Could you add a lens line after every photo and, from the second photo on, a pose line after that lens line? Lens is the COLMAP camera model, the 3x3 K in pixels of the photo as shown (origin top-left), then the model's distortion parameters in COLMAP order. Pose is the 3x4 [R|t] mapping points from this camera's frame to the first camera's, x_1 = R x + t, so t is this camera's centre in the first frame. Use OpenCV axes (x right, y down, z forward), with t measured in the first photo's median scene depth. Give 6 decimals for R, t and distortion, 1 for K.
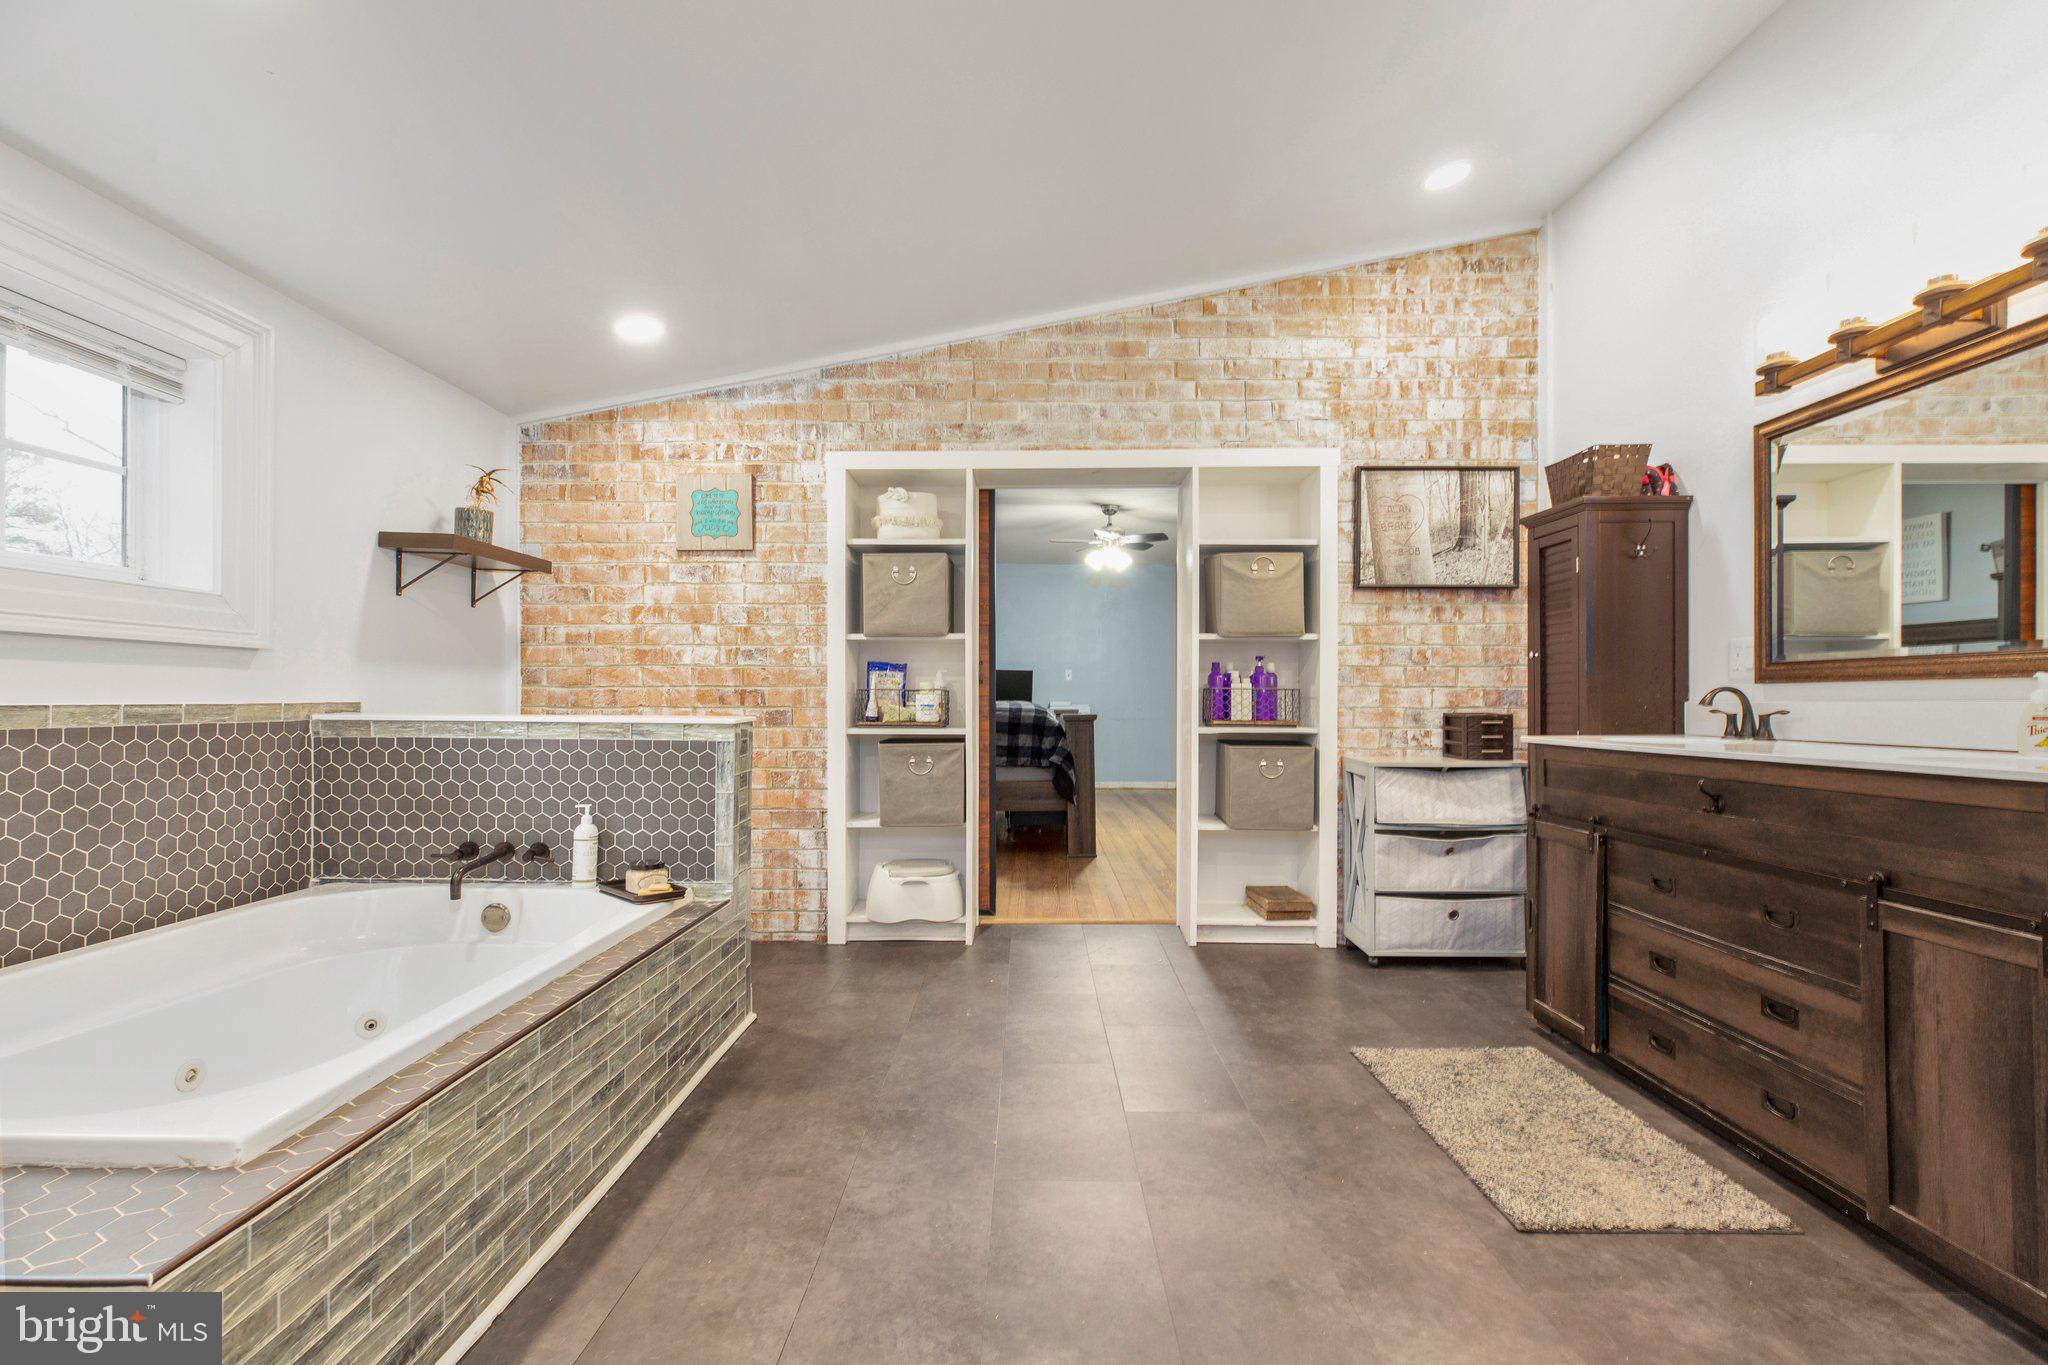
lens RADIAL K [[913.3, 0, 1008.8], [0, 913.3, 692.9], [0, 0, 1]] dist [-0.003077, 0.000519]
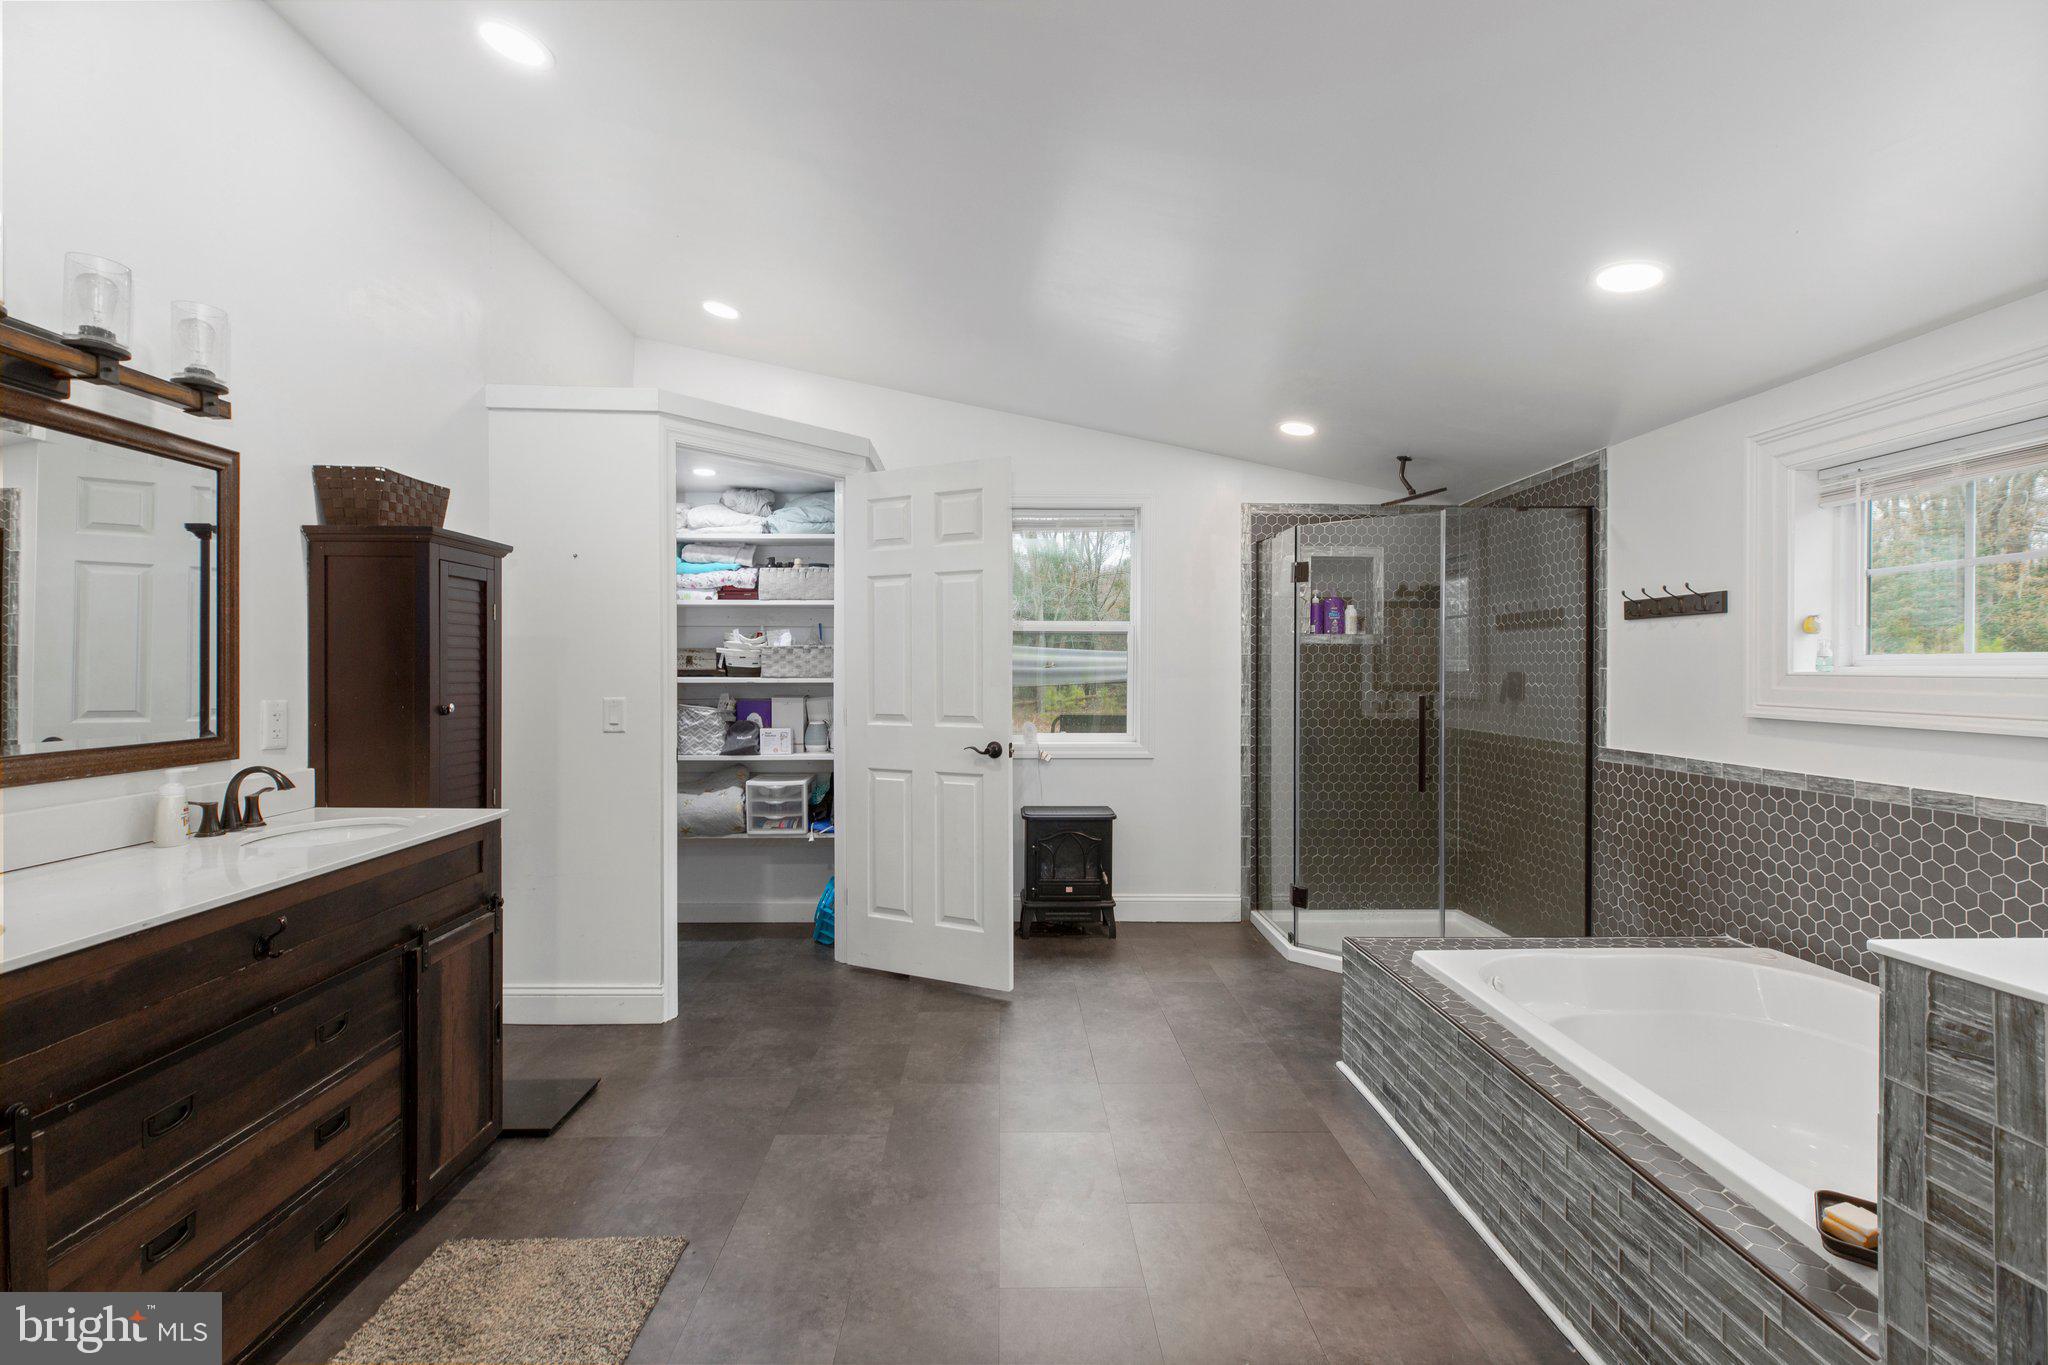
lens RADIAL K [[913.3, 0, 1030.9], [0, 913.3, 667.0], [0, 0, 1]] dist [-0.003077, 0.000519]
pose [[-0.998560, -0.002989, -0.053563, 0.158458], [-0.002689, 0.999980, -0.005665, -0.127000], [0.053579, -0.005512, -0.998548, 1.929044]]
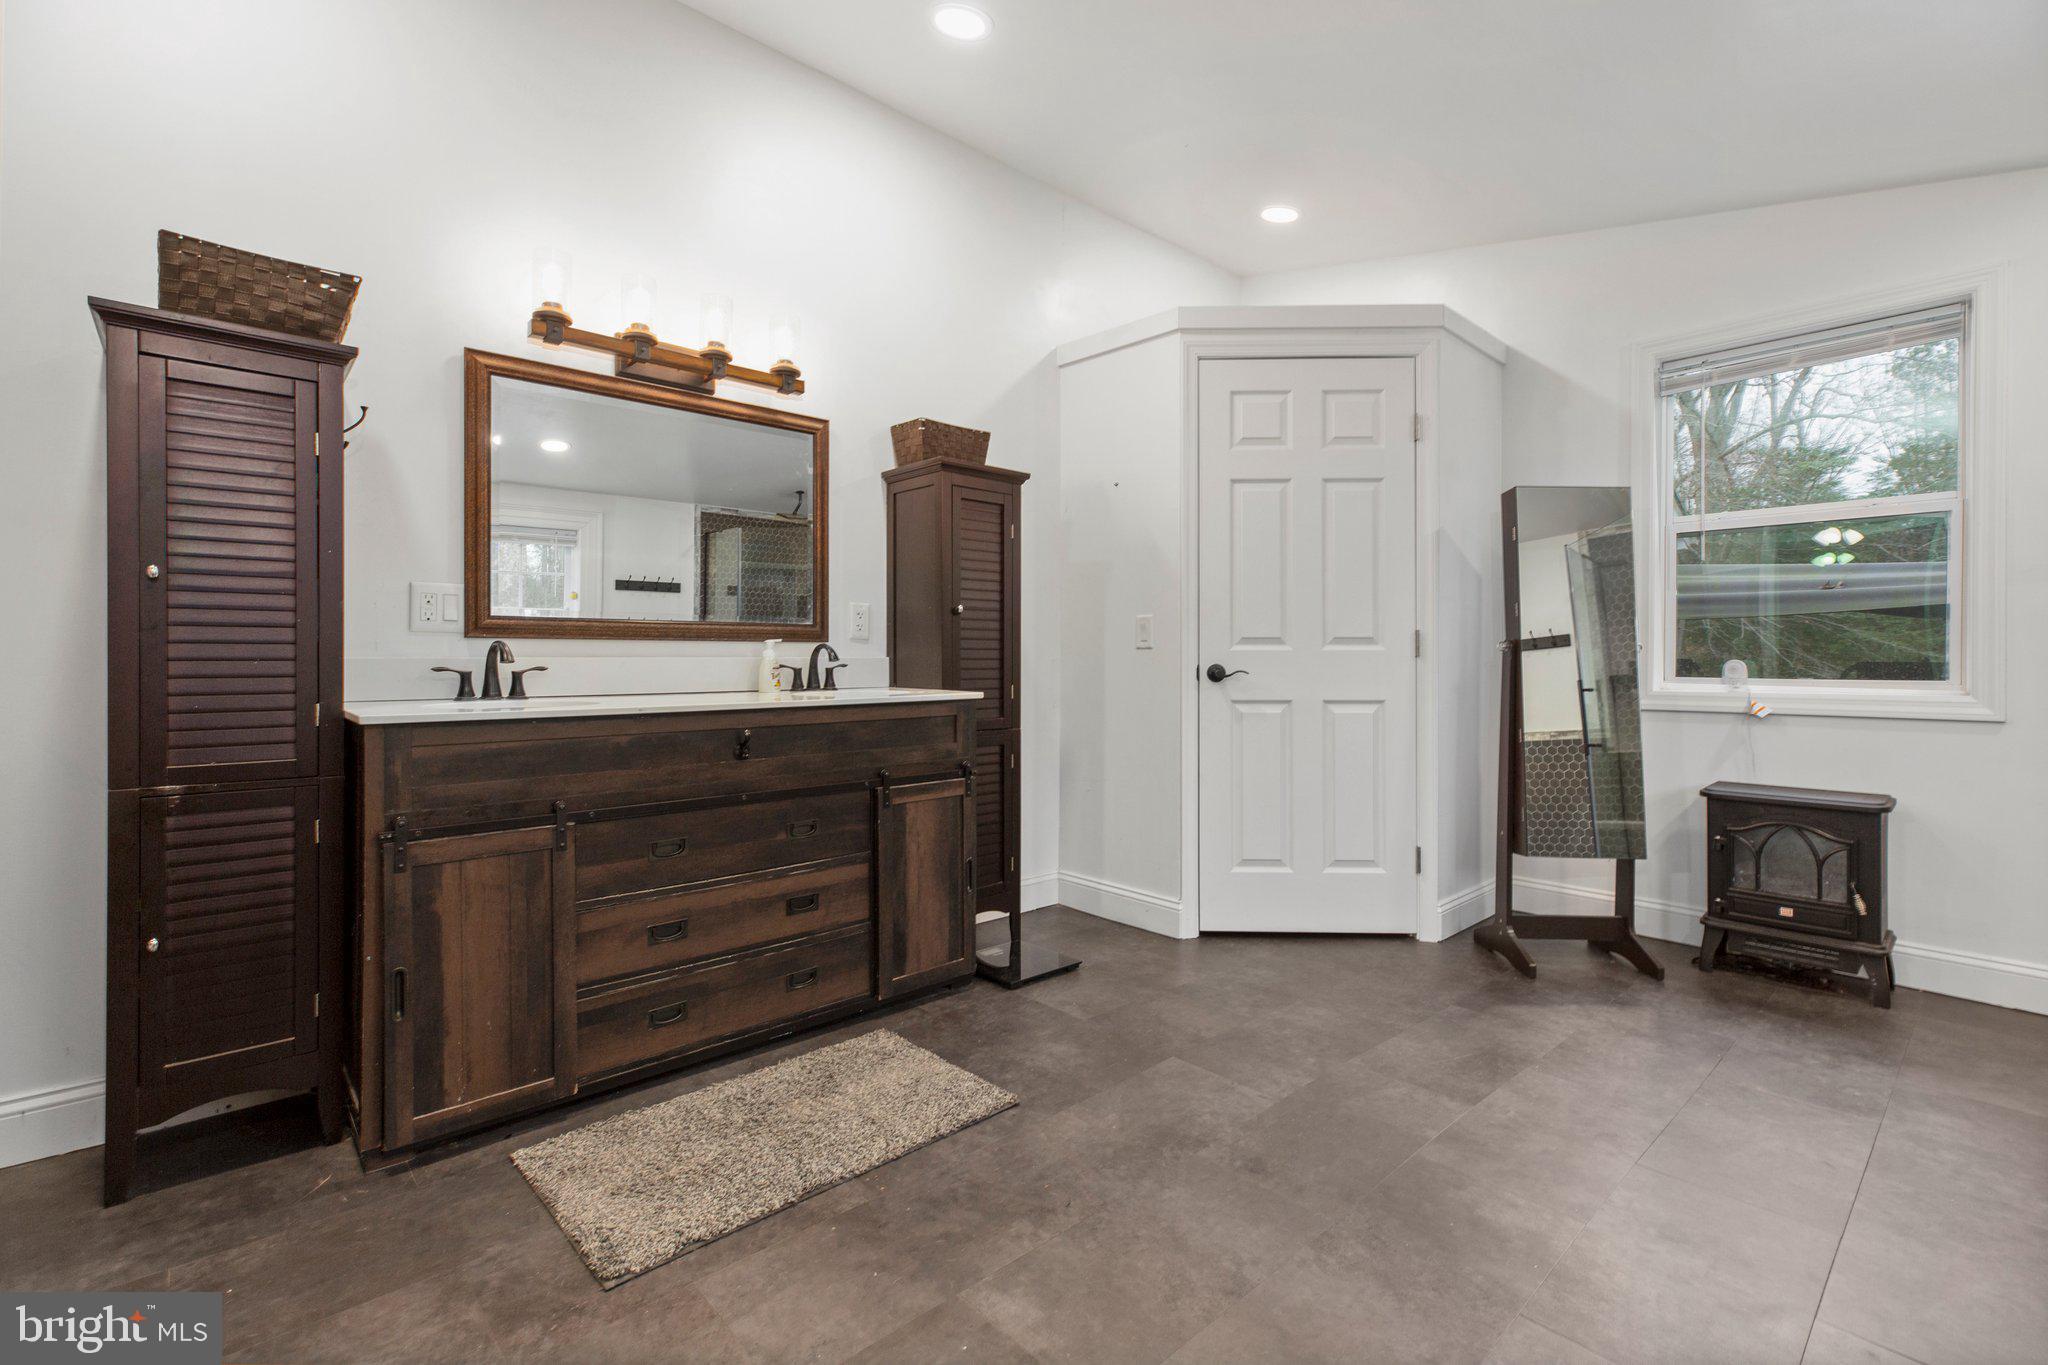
lens RADIAL K [[913.3, 0, 1004.6], [0, 913.3, 661.9], [0, 0, 1]] dist [-0.003077, 0.000519]
pose [[-0.681973, -0.001981, 0.731374, -0.260066], [-0.004946, 0.999986, -0.001904, 0.014492], [-0.731360, -0.004915, -0.681973, 1.600759]]
